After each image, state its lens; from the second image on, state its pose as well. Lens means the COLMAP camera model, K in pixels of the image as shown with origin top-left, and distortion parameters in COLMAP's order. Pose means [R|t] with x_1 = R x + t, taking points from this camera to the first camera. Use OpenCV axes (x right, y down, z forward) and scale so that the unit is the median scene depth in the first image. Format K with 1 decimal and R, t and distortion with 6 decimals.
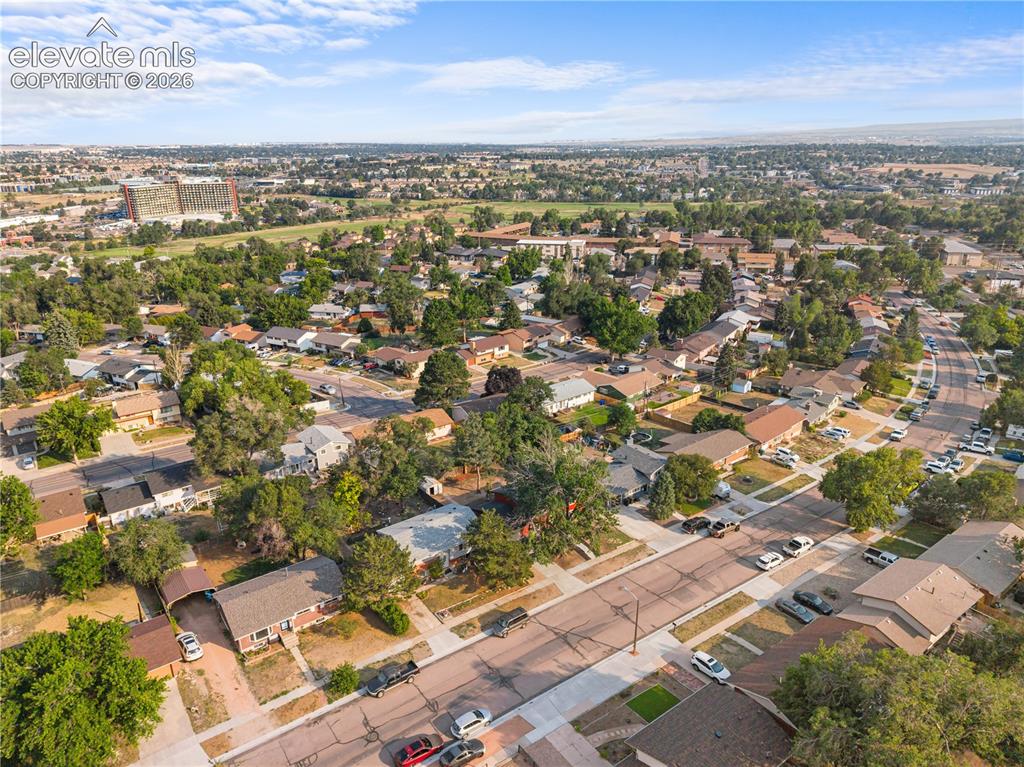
lens RADIAL K [[710.0, 0, 512.1], [0, 710.0, 389.3], [0, 0, 1]] dist [0.066234, -0.091475]
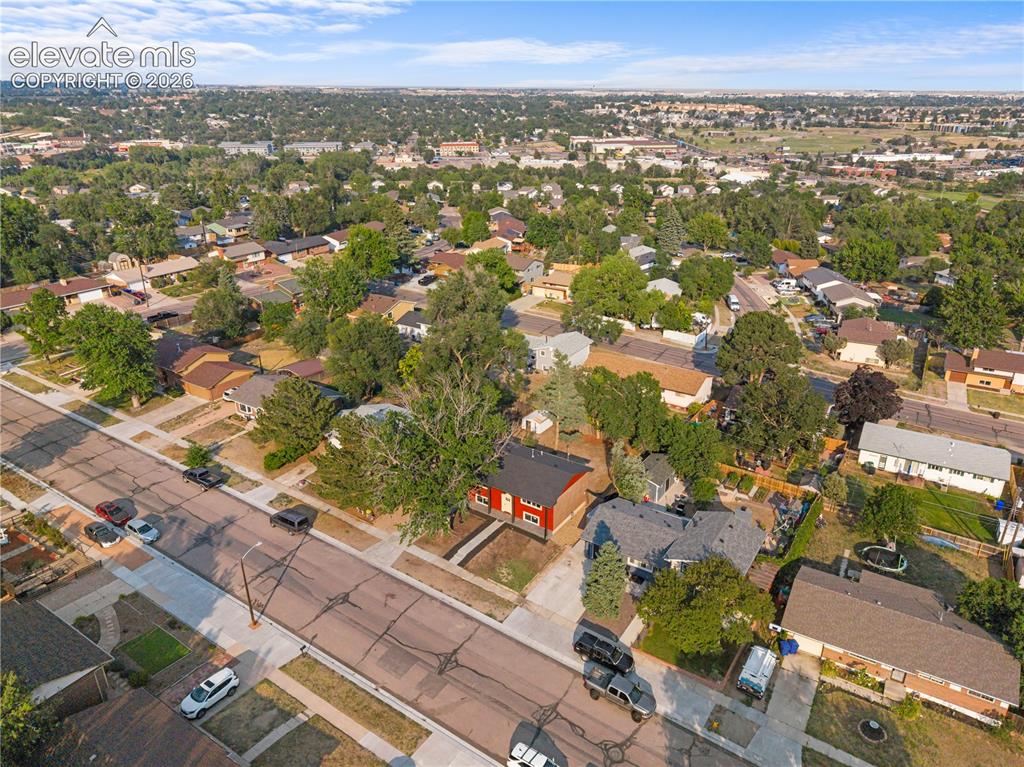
lens RADIAL K [[710.0, 0, 512.1], [0, 710.0, 389.3], [0, 0, 1]] dist [0.066234, -0.091475]
pose [[0.327042, 0.371960, -0.868729, 0.749420], [-0.323211, 0.907867, 0.267041, -0.143783], [0.888019, 0.193449, 0.417133, 0.778333]]
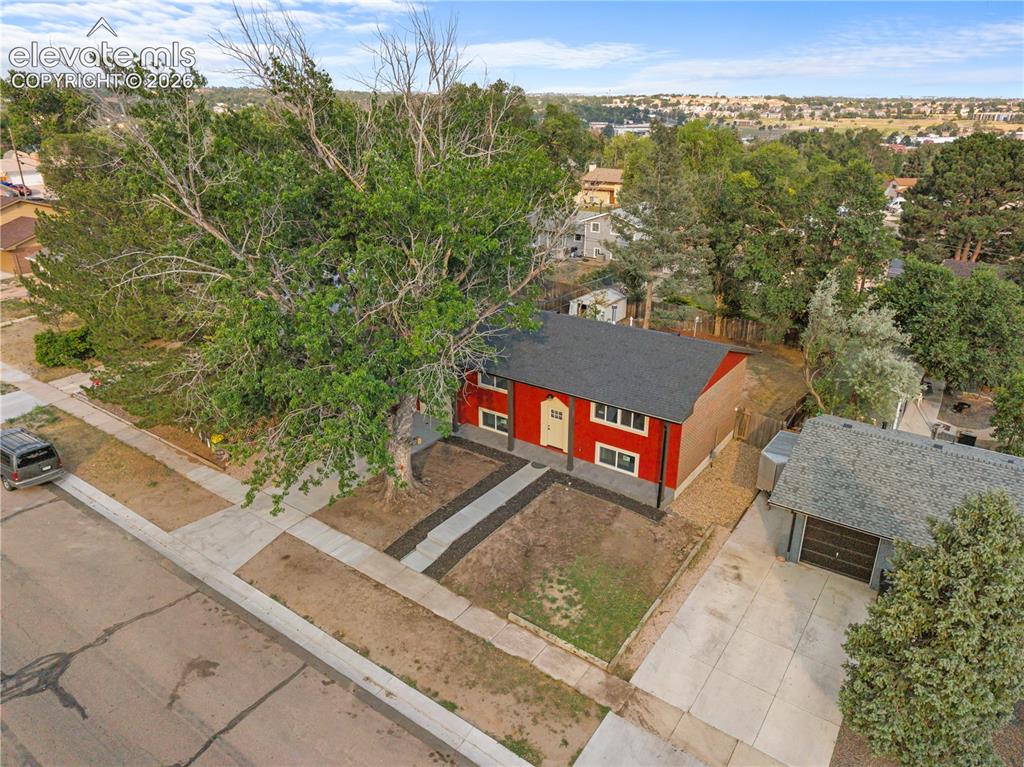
lens RADIAL K [[710.0, 0, 512.1], [0, 710.0, 389.3], [0, 0, 1]] dist [0.066234, -0.091475]
pose [[0.308778, 0.367215, -0.877388, 0.353159], [-0.329362, 0.906673, 0.263560, 0.108271], [0.892287, 0.207596, 0.400908, 0.991535]]
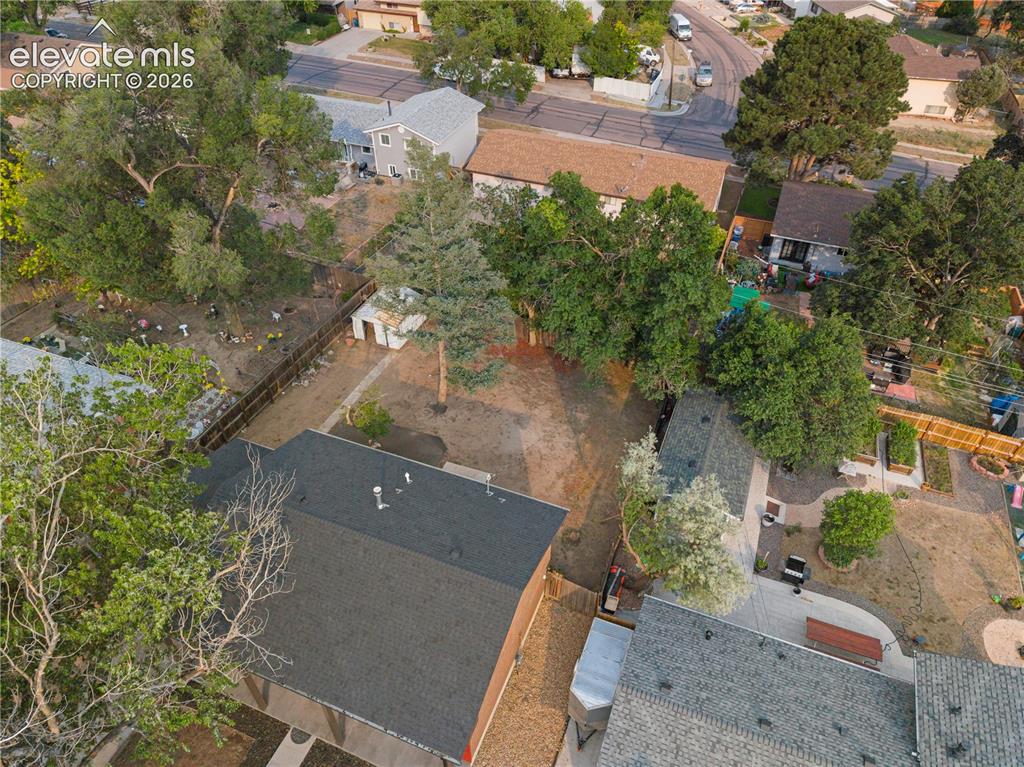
lens RADIAL K [[720.1, 0, 514.5], [0, 720.1, 394.8], [0, 0, 1]] dist [0.011187, 0.003350]
pose [[0.512586, 0.565042, -0.646516, 0.216594], [-0.298780, 0.823278, 0.482643, -0.031861], [0.804976, -0.054230, 0.590824, 1.058291]]
